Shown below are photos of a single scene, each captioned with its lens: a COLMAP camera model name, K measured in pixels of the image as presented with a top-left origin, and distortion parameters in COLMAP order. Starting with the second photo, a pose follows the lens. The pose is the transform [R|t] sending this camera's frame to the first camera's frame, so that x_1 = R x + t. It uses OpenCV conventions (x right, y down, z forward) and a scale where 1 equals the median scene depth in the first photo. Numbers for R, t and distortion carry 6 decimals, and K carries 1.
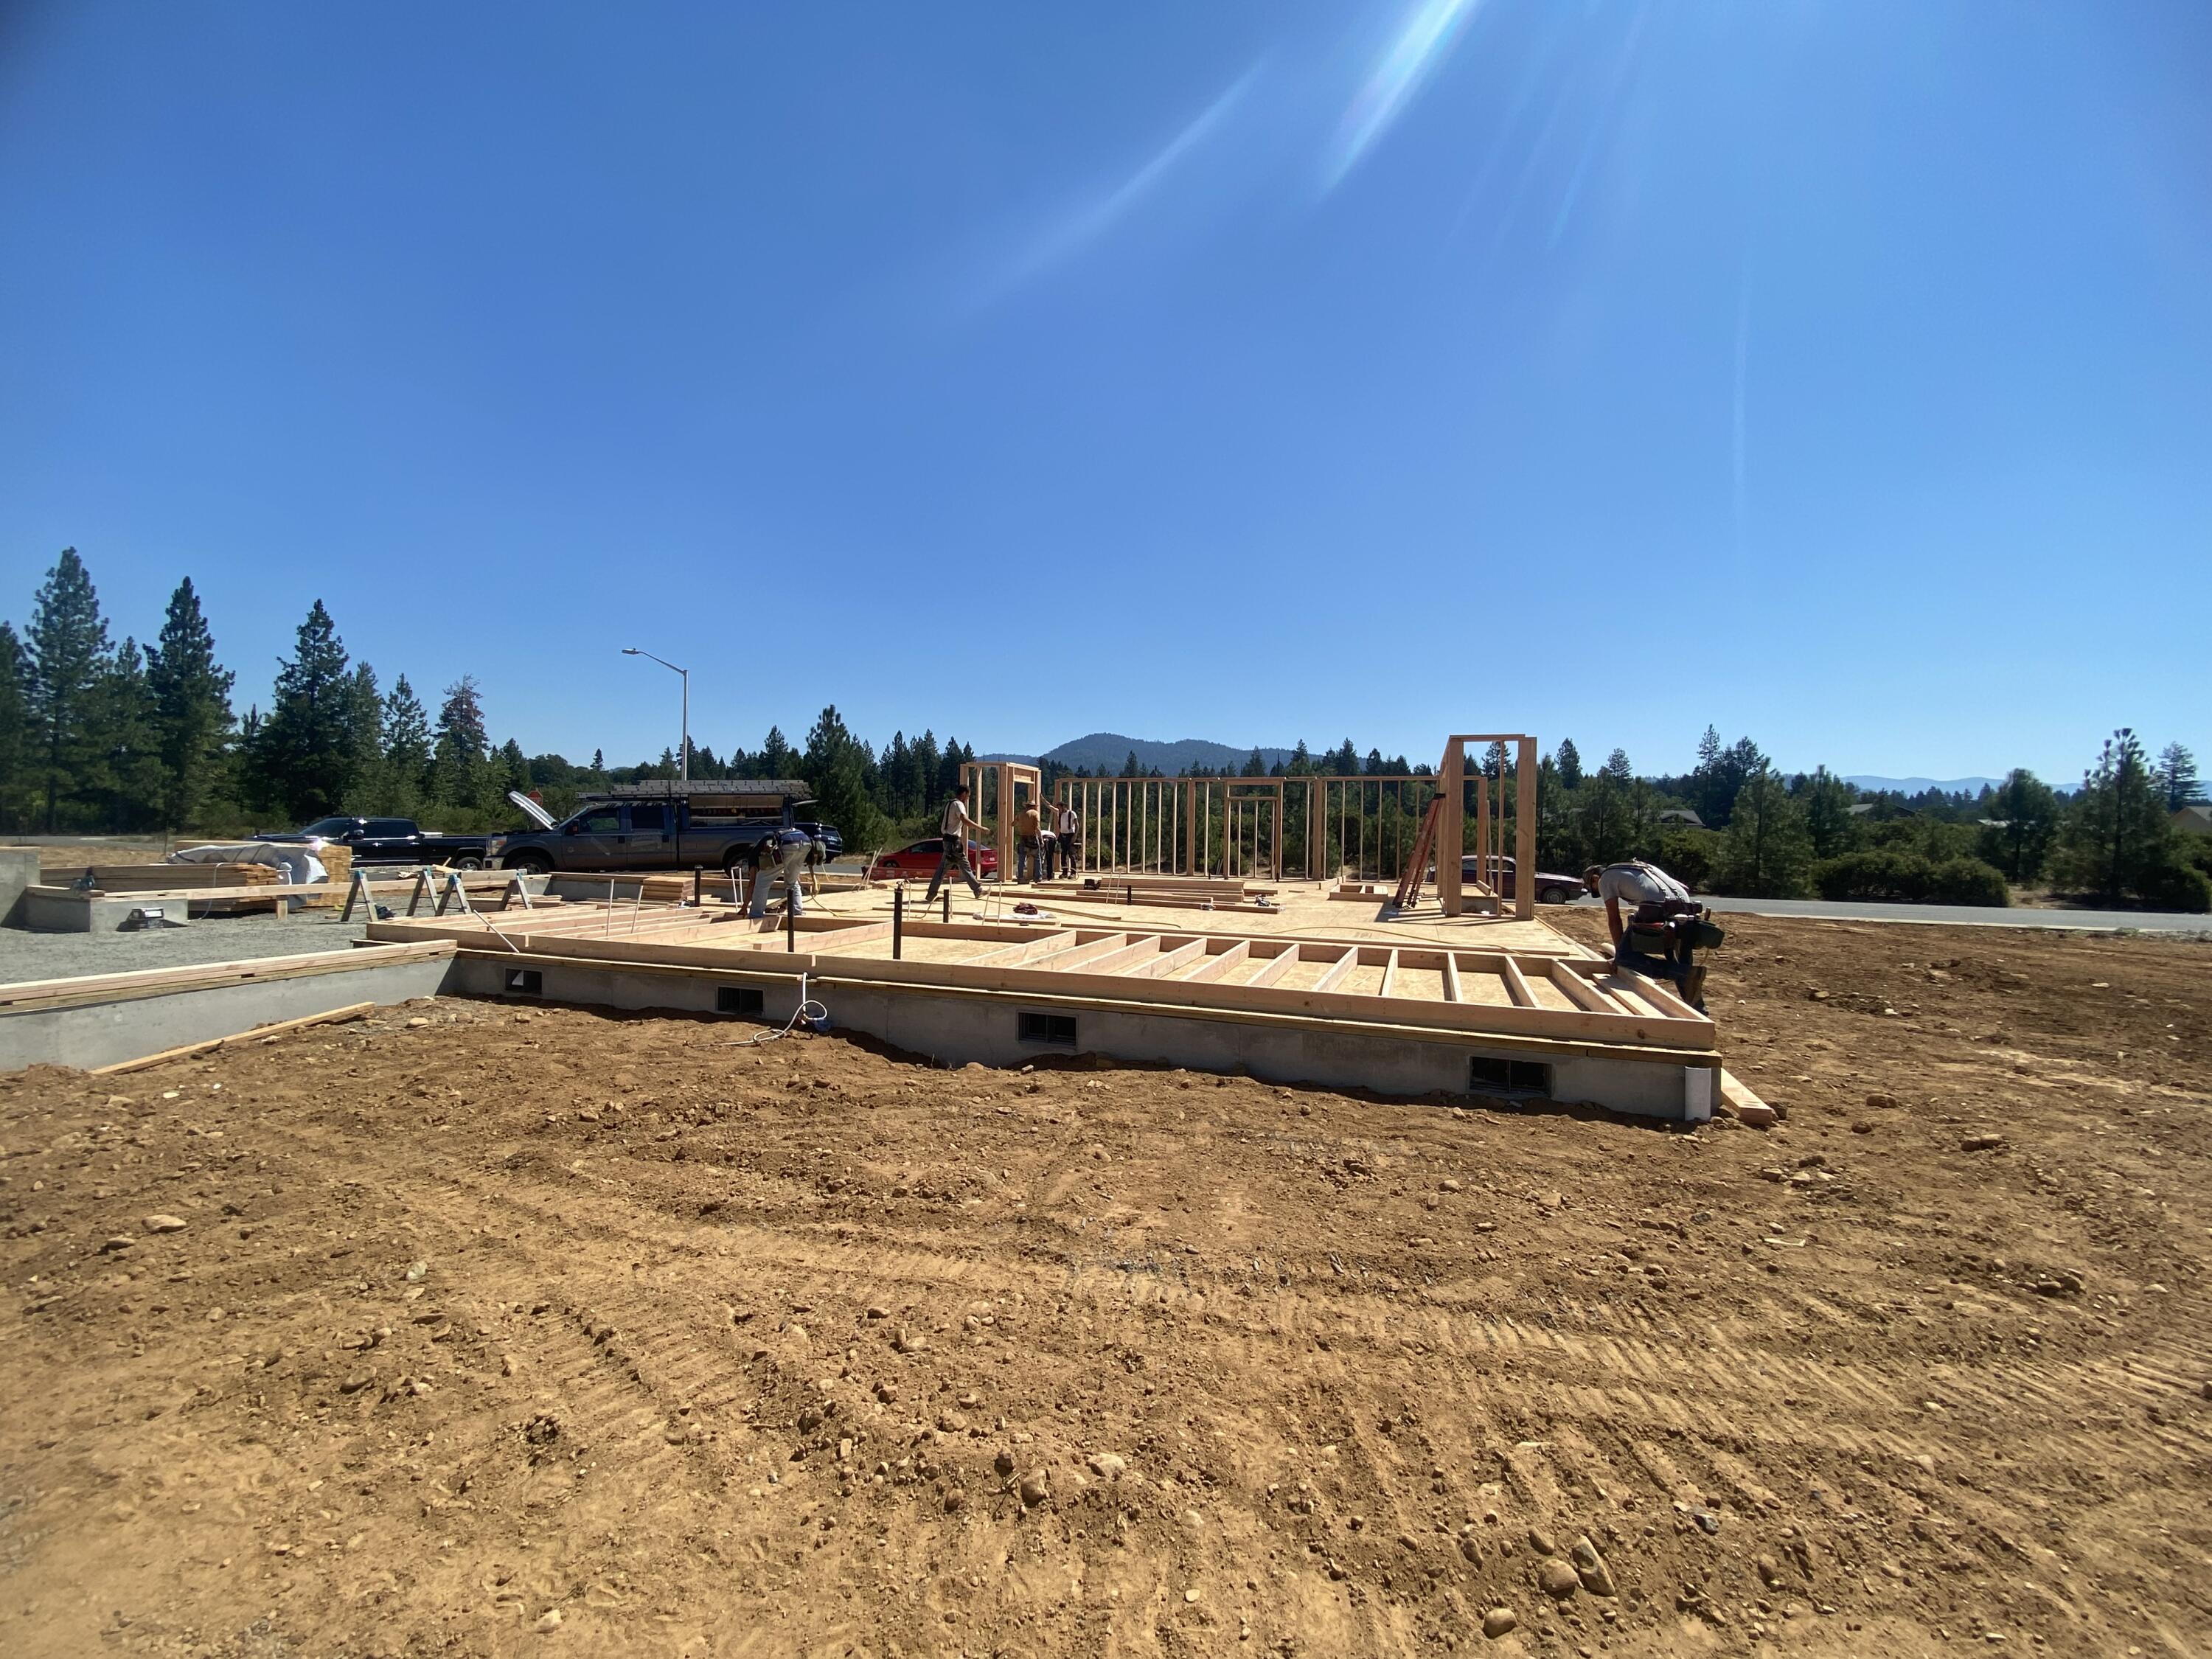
lens RADIAL K [[900.5, 0, 1080.7], [0, 900.5, 840.9], [0, 0, 1]] dist [0.037618, -0.024467]
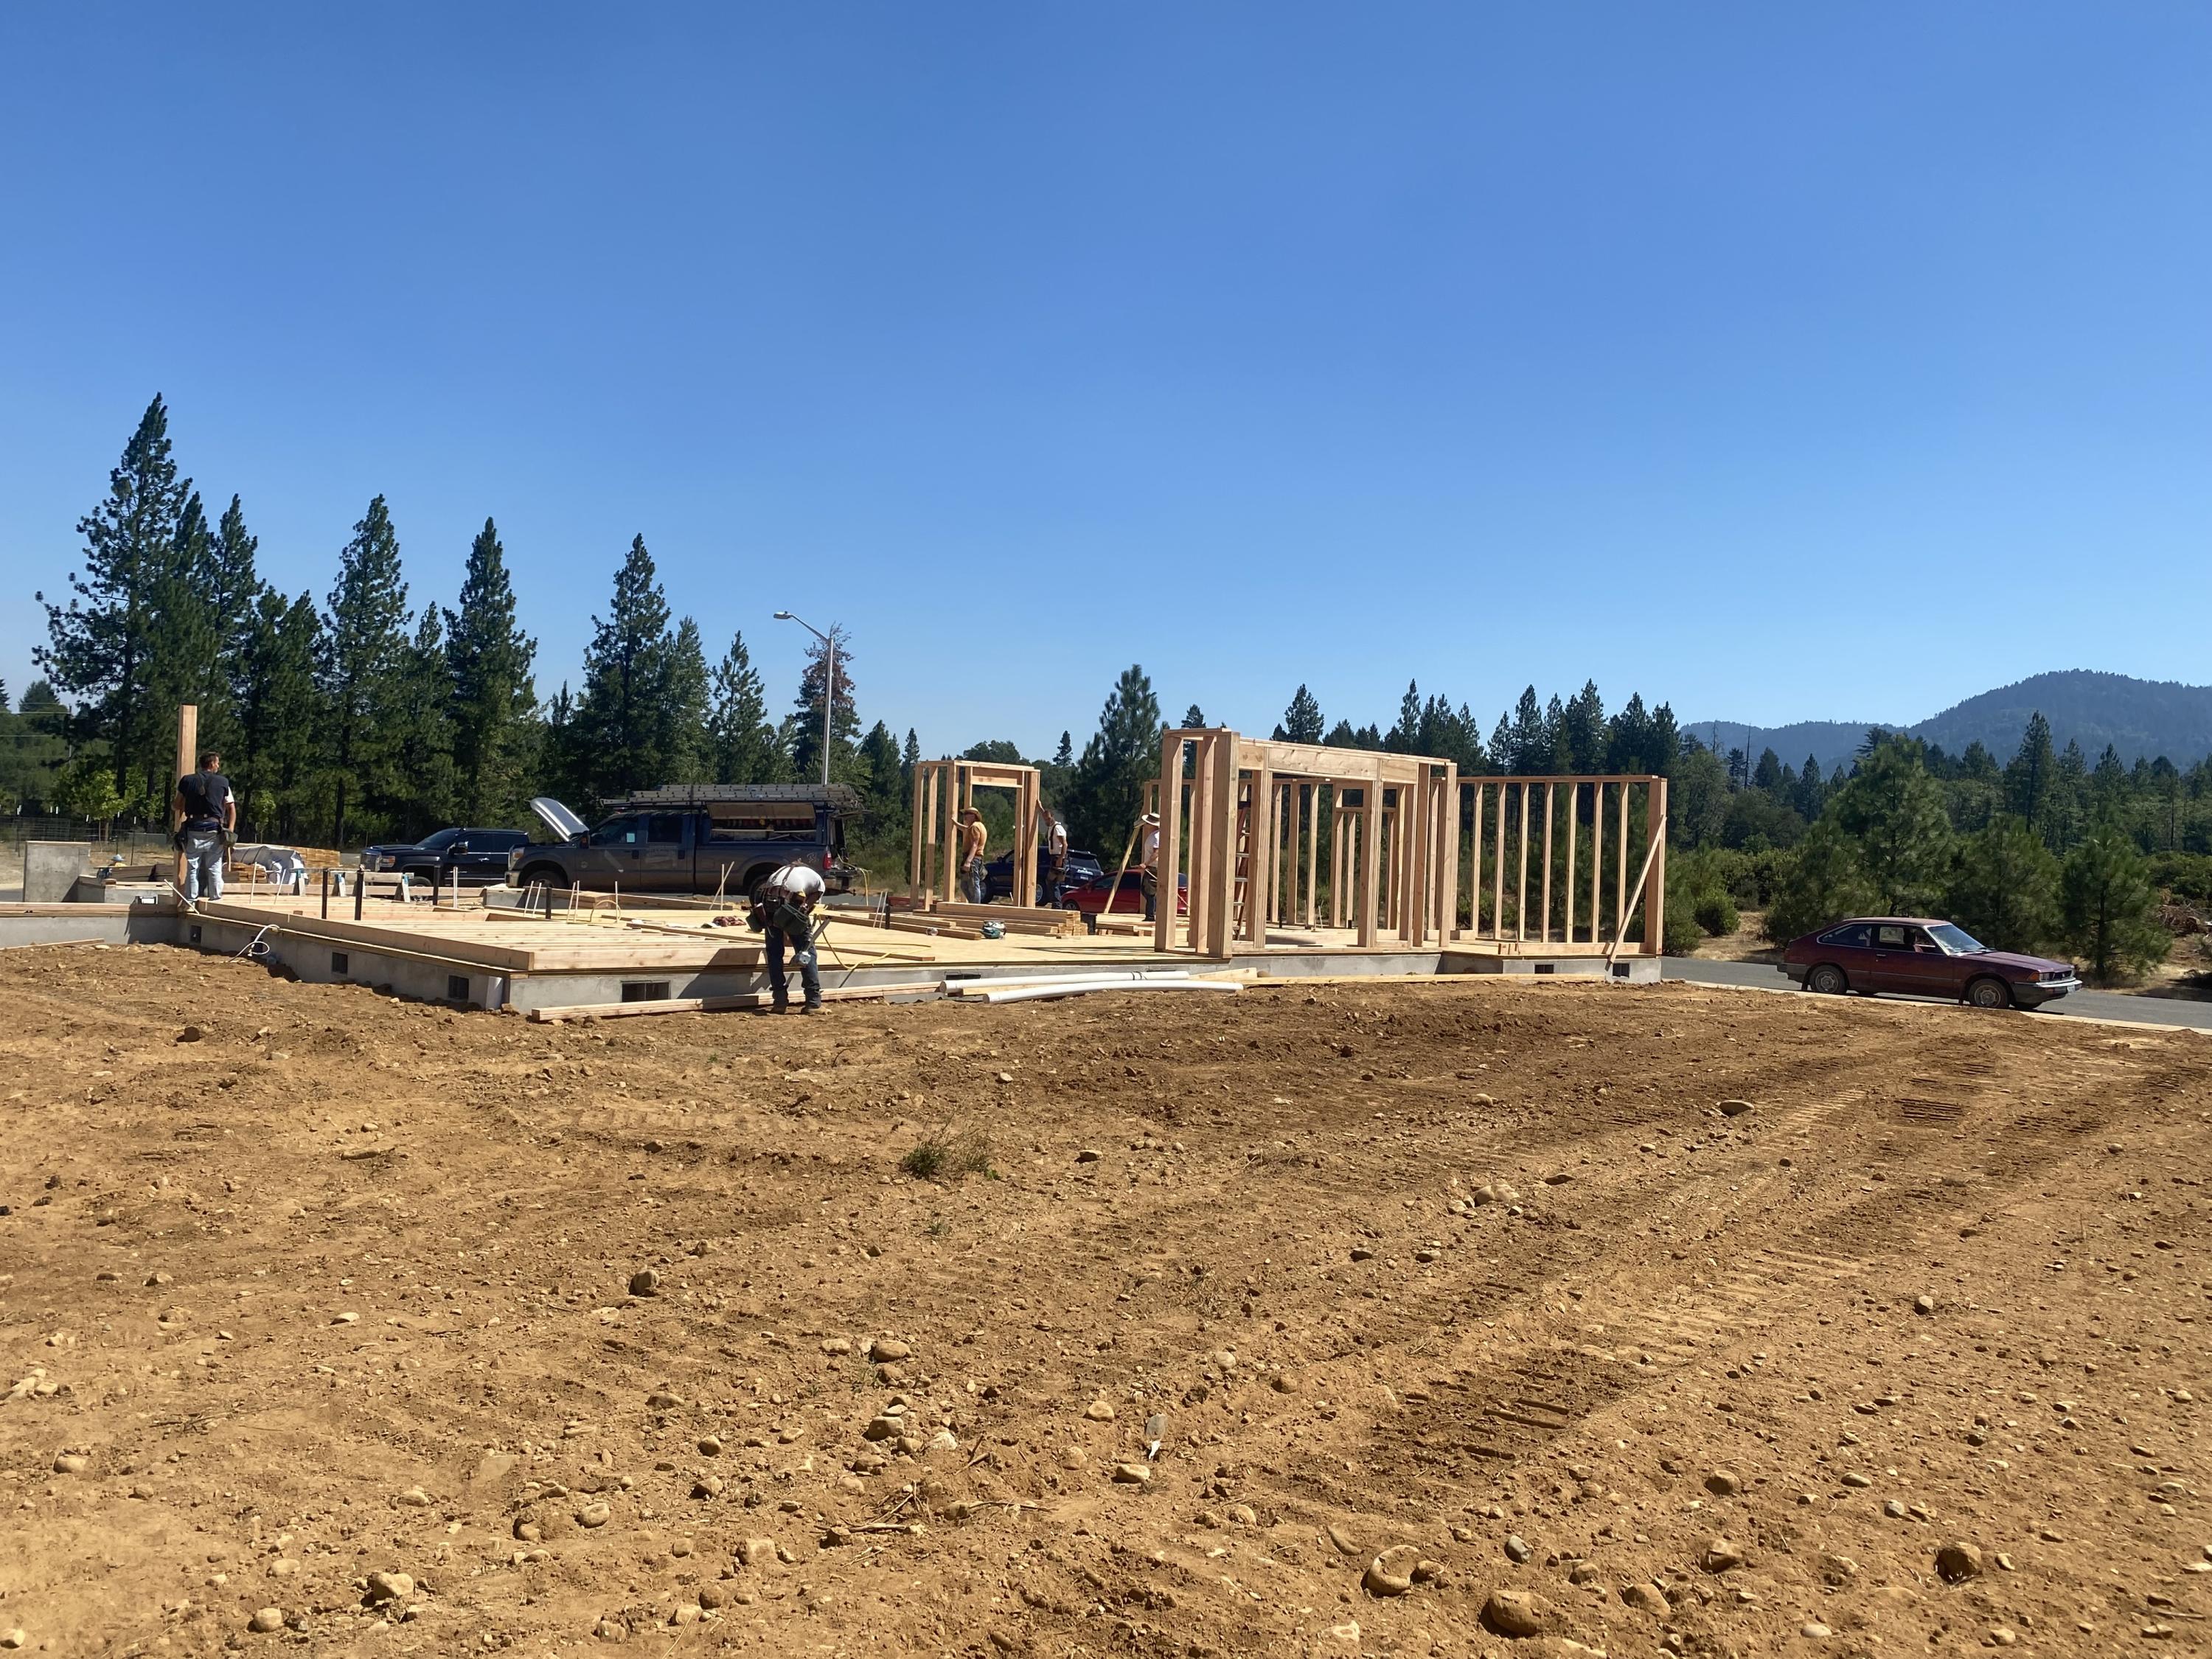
lens RADIAL K [[1730.5, 0, 1102.1], [0, 1730.5, 829.2], [0, 0, 1]] dist [0.209395, -0.425152]
pose [[0.887097, 0.008988, -0.461495, 0.157782], [-0.026600, 0.999144, -0.031671, 0.003777], [0.460815, 0.040371, 0.886577, -0.064093]]
